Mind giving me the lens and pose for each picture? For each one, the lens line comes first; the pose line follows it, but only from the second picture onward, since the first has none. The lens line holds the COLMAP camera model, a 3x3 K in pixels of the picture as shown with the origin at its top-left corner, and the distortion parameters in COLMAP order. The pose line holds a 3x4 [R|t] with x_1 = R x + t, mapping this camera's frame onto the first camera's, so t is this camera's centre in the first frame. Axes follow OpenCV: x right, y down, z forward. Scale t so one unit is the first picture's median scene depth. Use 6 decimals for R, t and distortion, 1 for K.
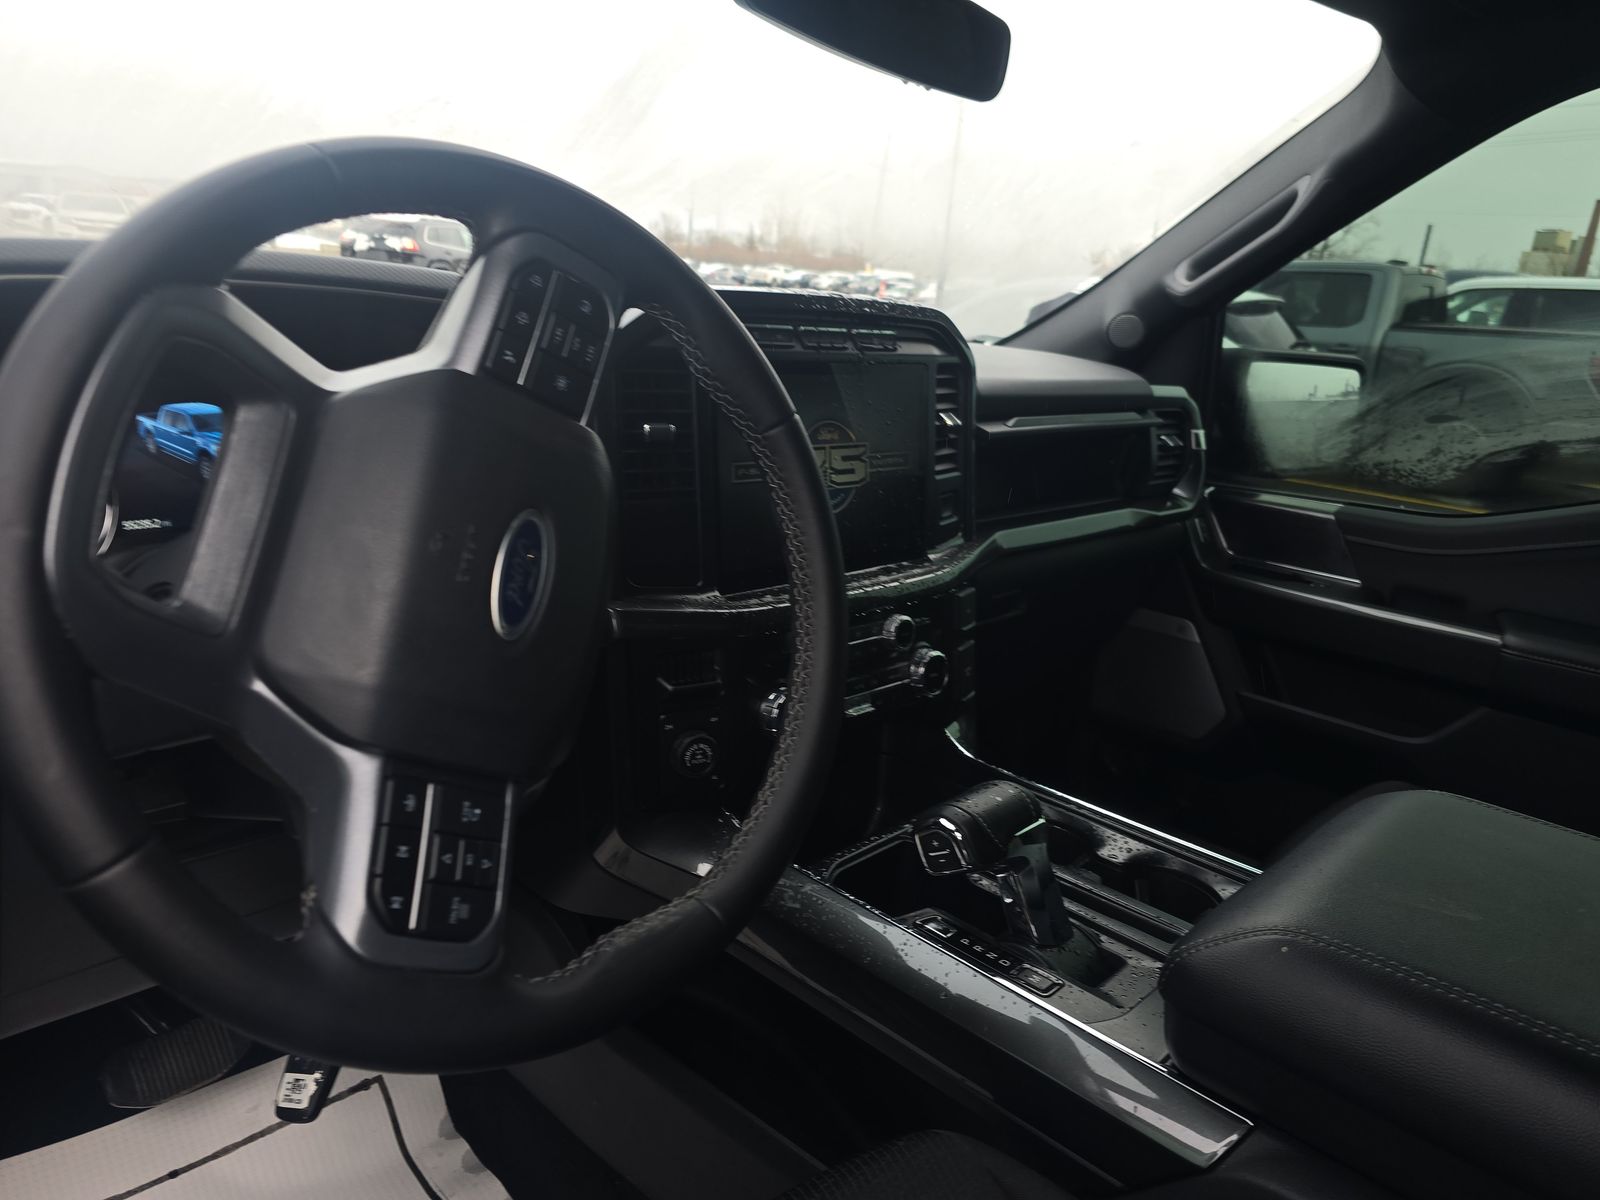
lens RADIAL K [[1095.0, 0, 795.3], [0, 1095.0, 597.0], [0, 0, 1]] dist [0.063122, -0.087323]
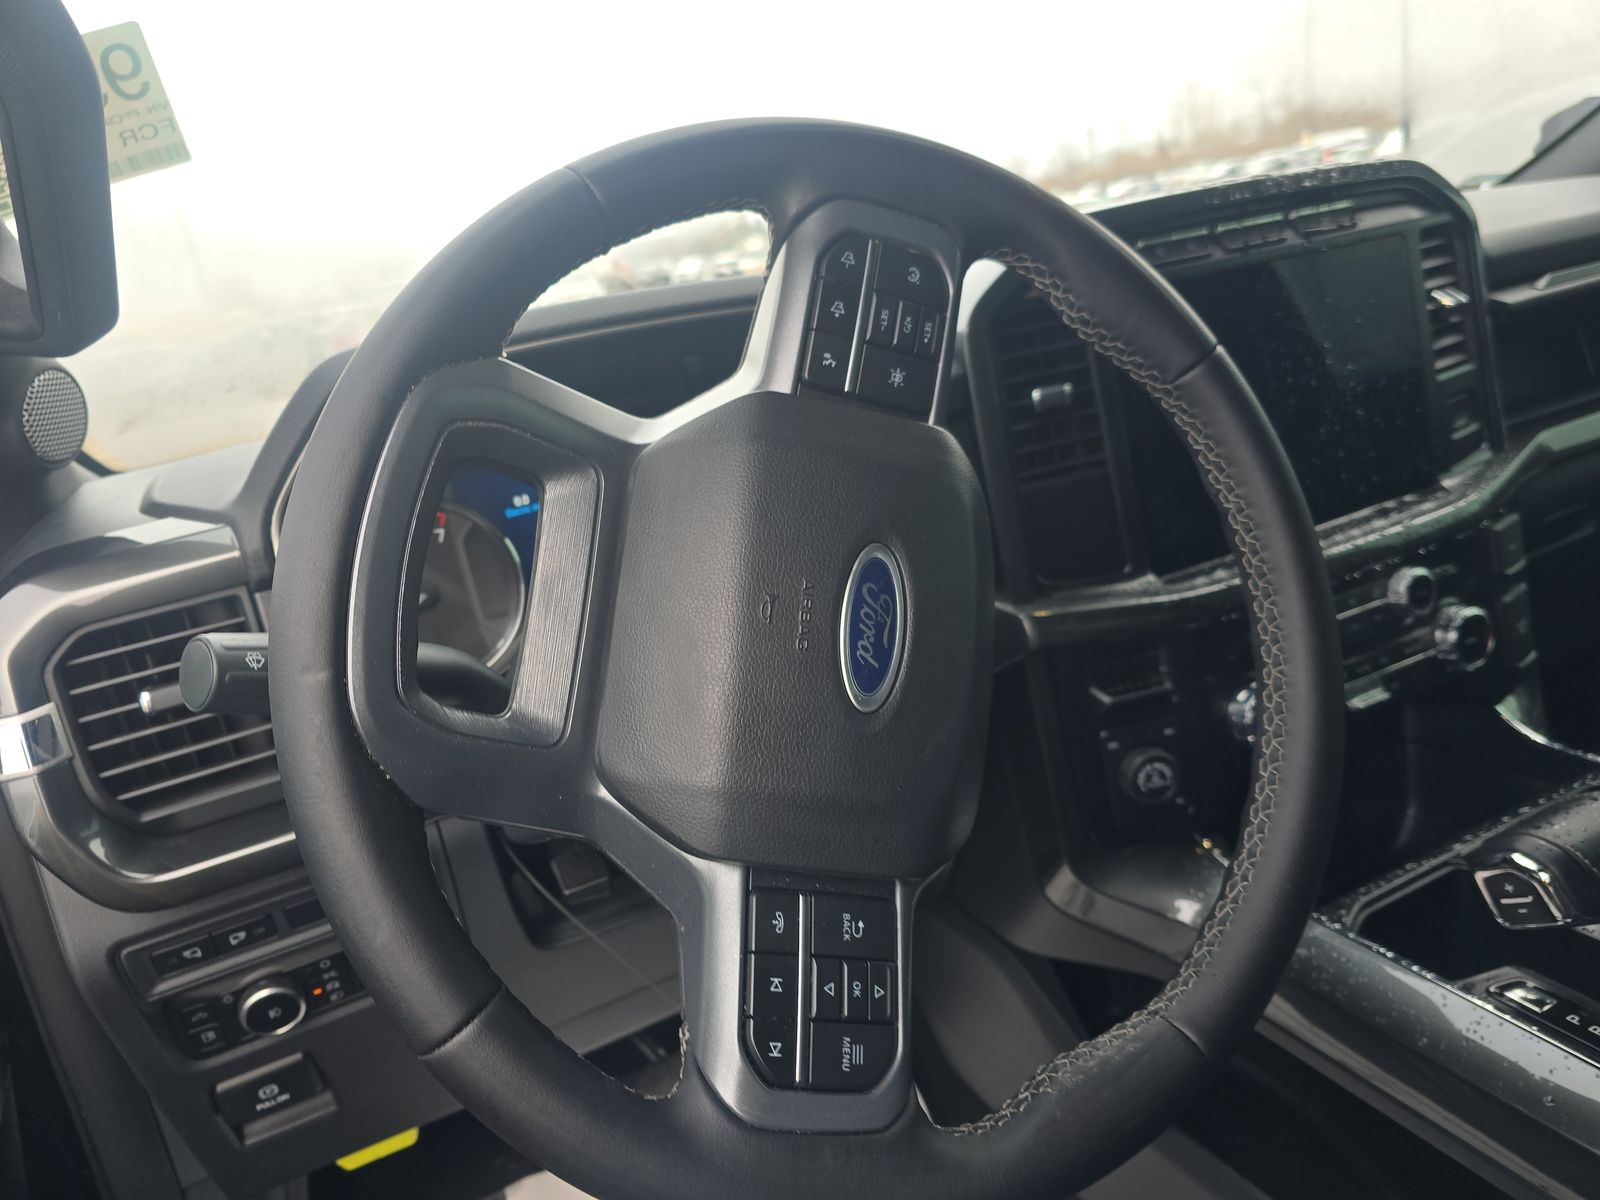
lens RADIAL K [[1095.0, 0, 795.3], [0, 1095.0, 597.0], [0, 0, 1]] dist [0.063122, -0.087323]
pose [[0.909225, -0.124204, -0.397345, 0.012214], [0.138775, 0.990292, 0.008003, -0.034239], [0.392493, -0.062418, 0.917635, 0.147150]]
